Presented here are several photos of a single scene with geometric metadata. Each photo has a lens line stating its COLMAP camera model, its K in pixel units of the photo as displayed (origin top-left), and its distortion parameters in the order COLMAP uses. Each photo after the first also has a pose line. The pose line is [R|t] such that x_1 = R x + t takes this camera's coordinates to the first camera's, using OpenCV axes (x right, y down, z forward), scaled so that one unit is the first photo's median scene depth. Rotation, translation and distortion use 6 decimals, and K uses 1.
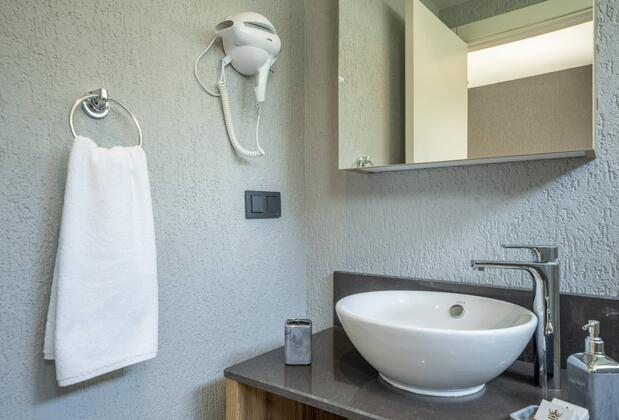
lens RADIAL K [[406.2, 0, 309.7], [0, 406.2, 216.8], [0, 0, 1]] dist [0.002656, 0.000805]
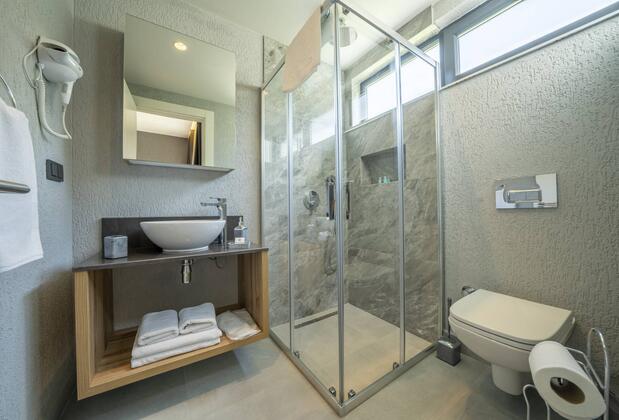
lens RADIAL K [[221.0, 0, 309.5], [0, 221.0, 210.0], [0, 0, 1]] dist [-0.048125, 0.007023]
pose [[0.322068, 0.006270, 0.946696, -0.567476], [0.010378, 0.999895, -0.010153, 0.135278], [-0.946660, 0.013095, 0.321969, -0.117941]]
